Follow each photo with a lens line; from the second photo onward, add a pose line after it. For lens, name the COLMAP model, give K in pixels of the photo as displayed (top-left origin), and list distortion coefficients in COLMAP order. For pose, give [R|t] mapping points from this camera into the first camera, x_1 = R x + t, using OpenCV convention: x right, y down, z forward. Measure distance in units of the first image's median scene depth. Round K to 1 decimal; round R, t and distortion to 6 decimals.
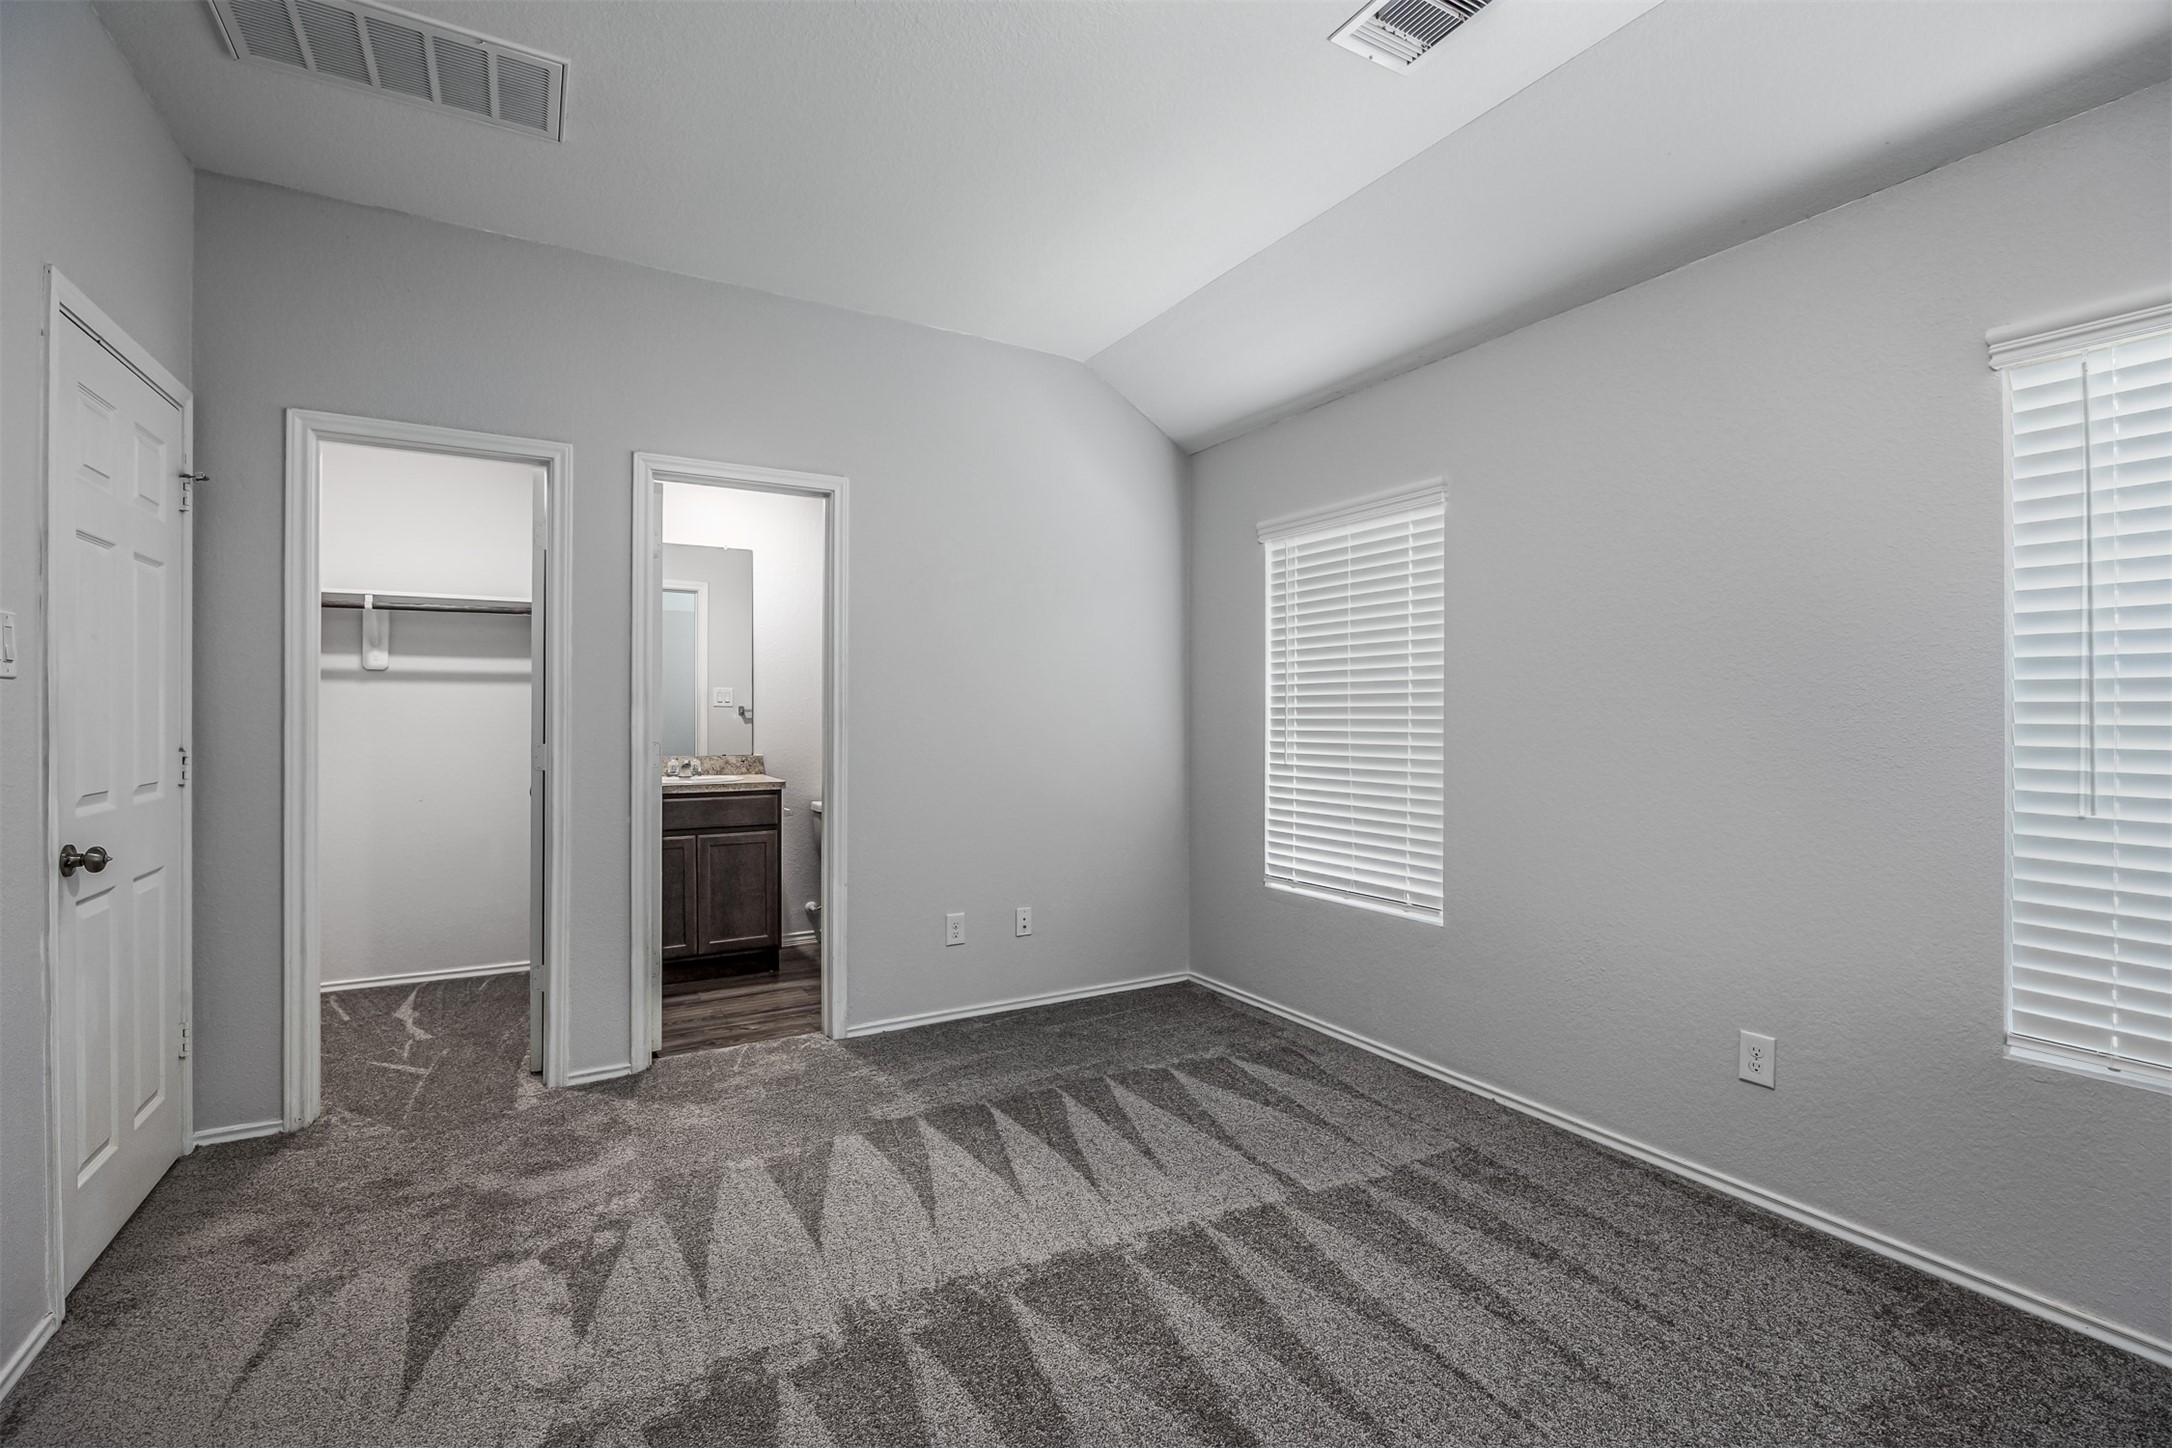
lens RADIAL K [[951.8, 0, 1079.8], [0, 951.8, 715.3], [0, 0, 1]] dist [-0.015179, 0.000044]
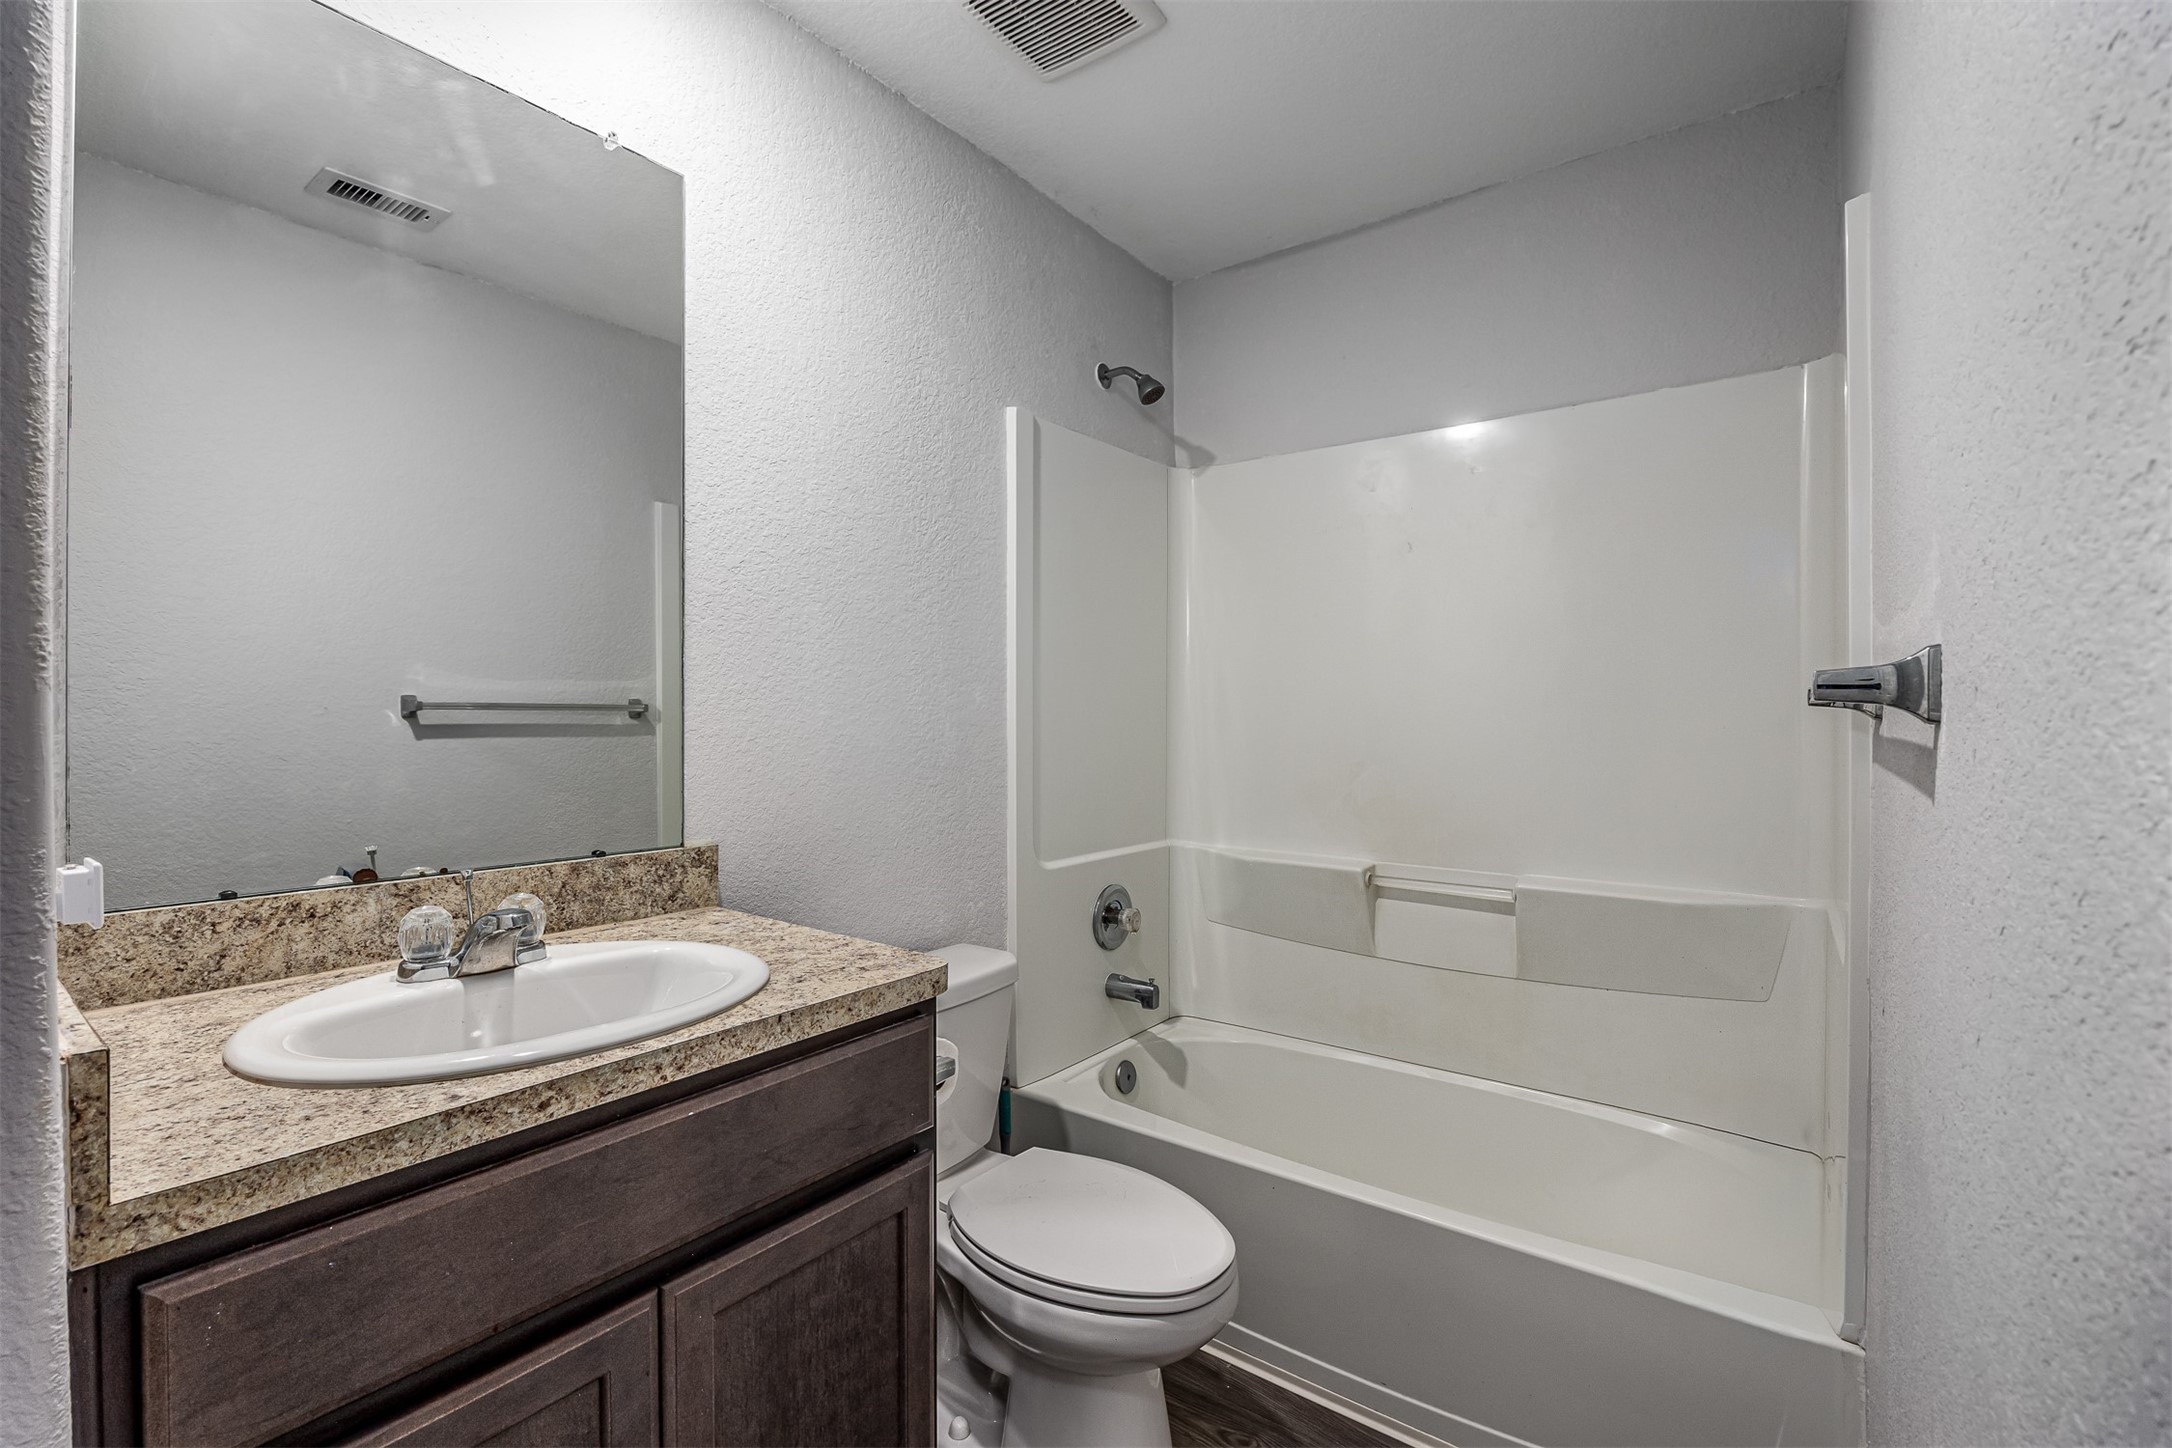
lens RADIAL K [[943.3, 0, 1073.4], [0, 943.3, 711.1], [0, 0, 1]] dist [-0.001881, 0.000011]
pose [[0.926914, -0.001806, 0.375270, -0.364712], [0.005009, 0.999959, -0.007559, 0.002641], [-0.375240, 0.008886, 0.926885, 0.715792]]
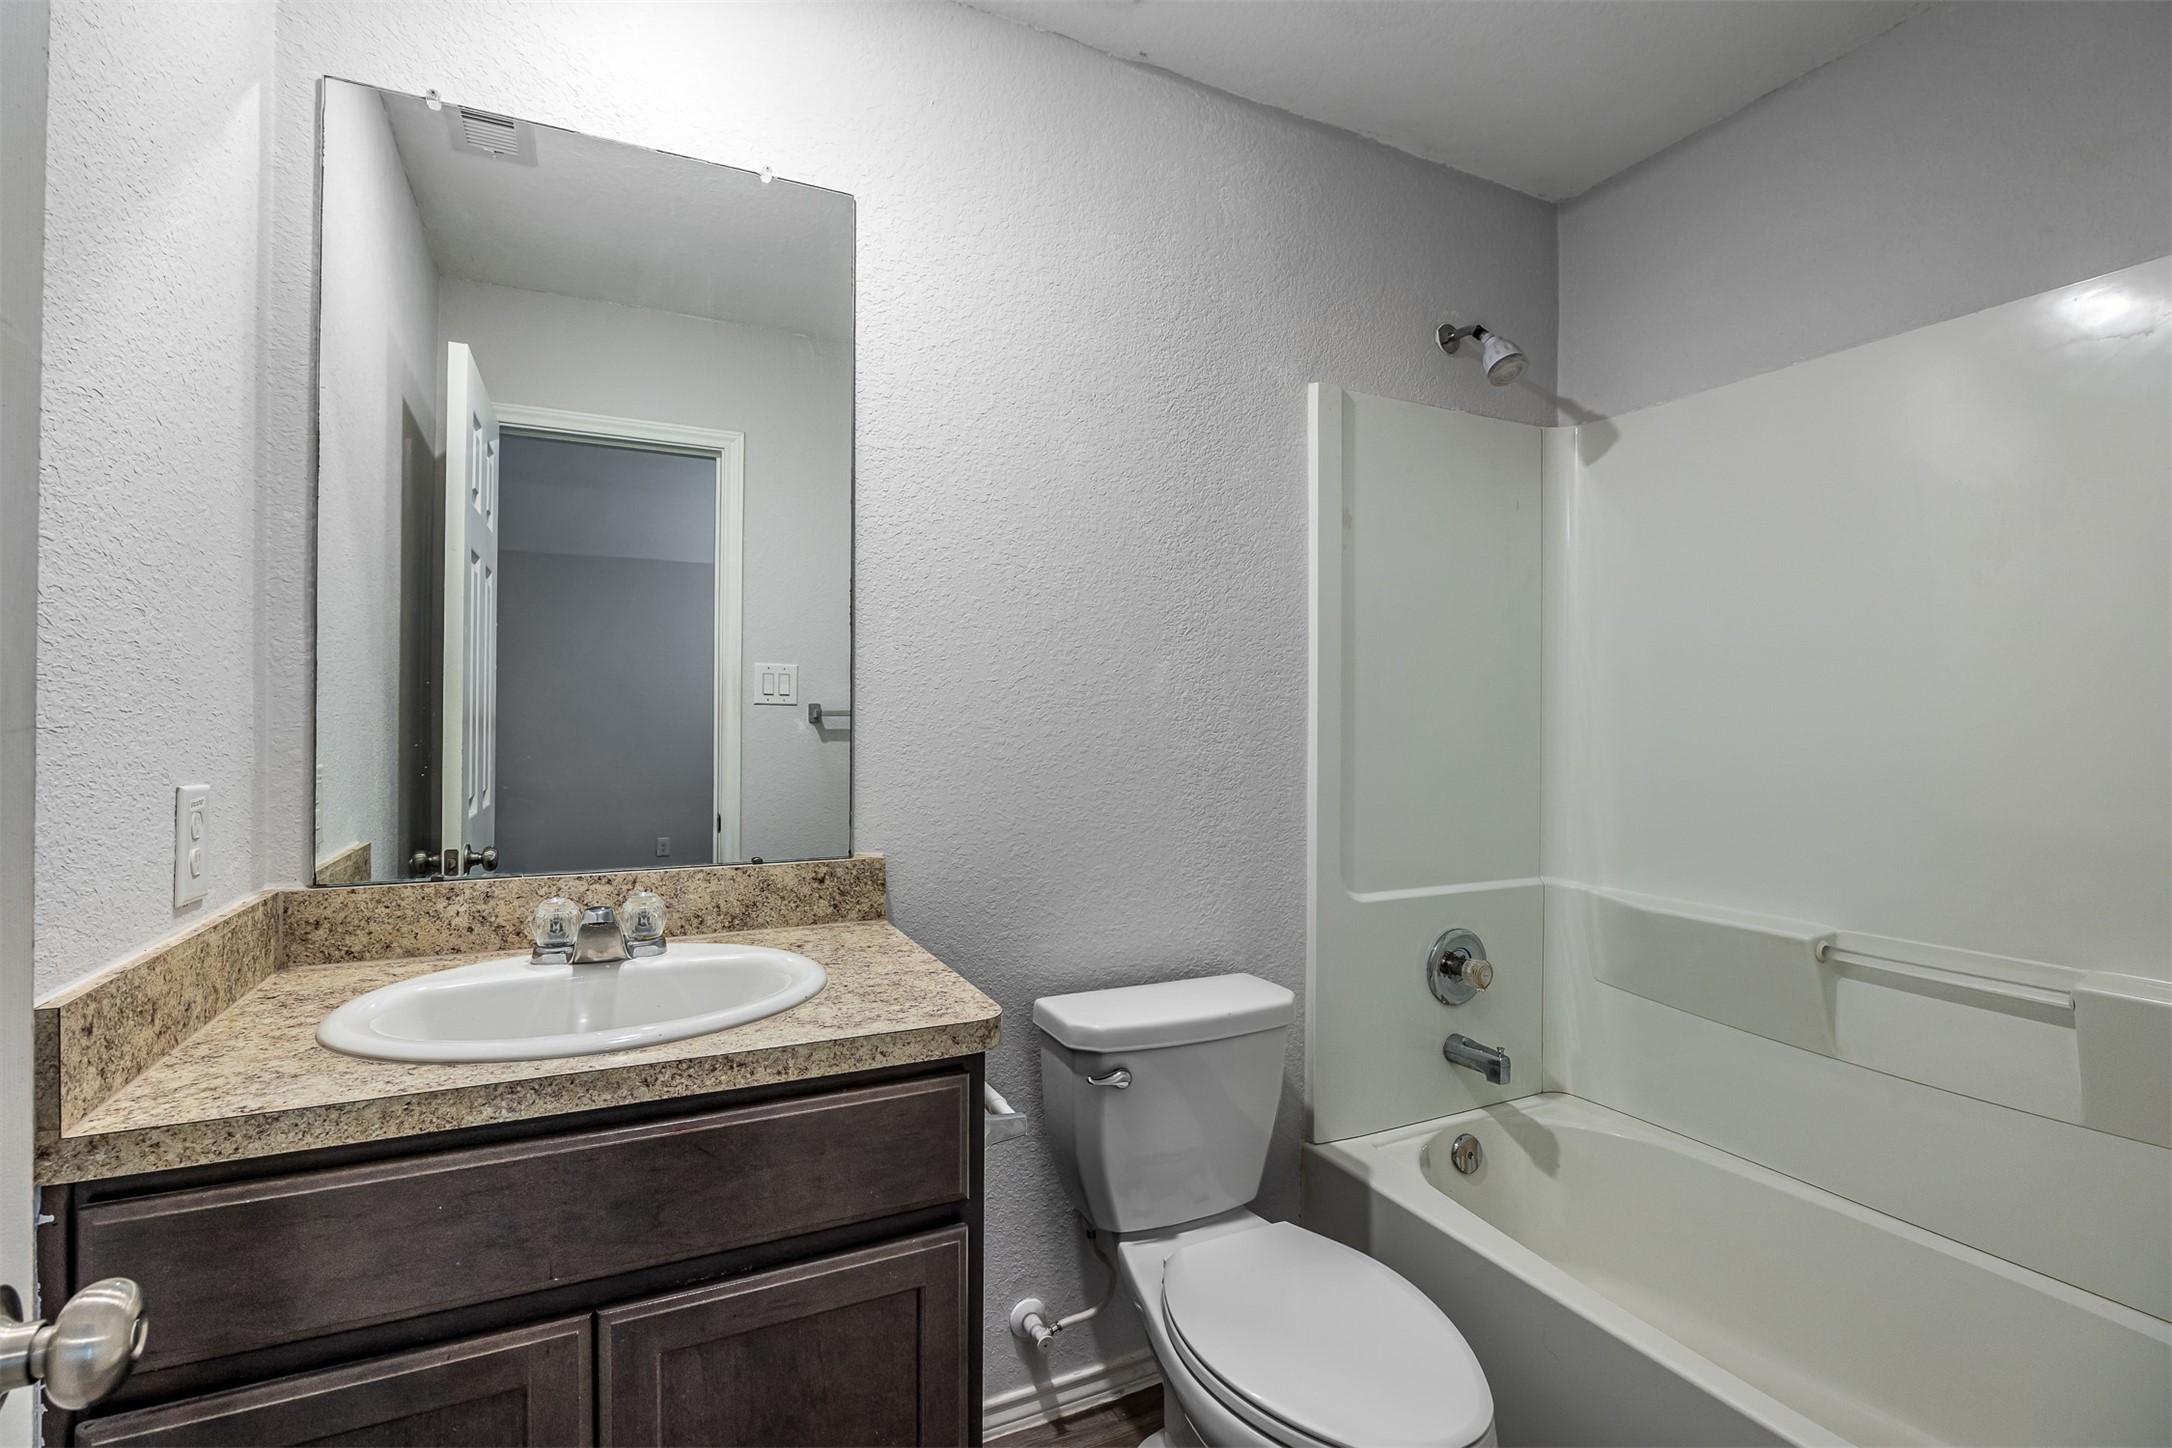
lens RADIAL K [[951.8, 0, 1079.8], [0, 951.8, 715.3], [0, 0, 1]] dist [-0.015179, 0.000044]
pose [[0.997820, 0.003414, -0.065905, -0.265726], [-0.004091, 0.999940, -0.010135, 0.000047], [0.065866, 0.010382, 0.997774, 0.741596]]
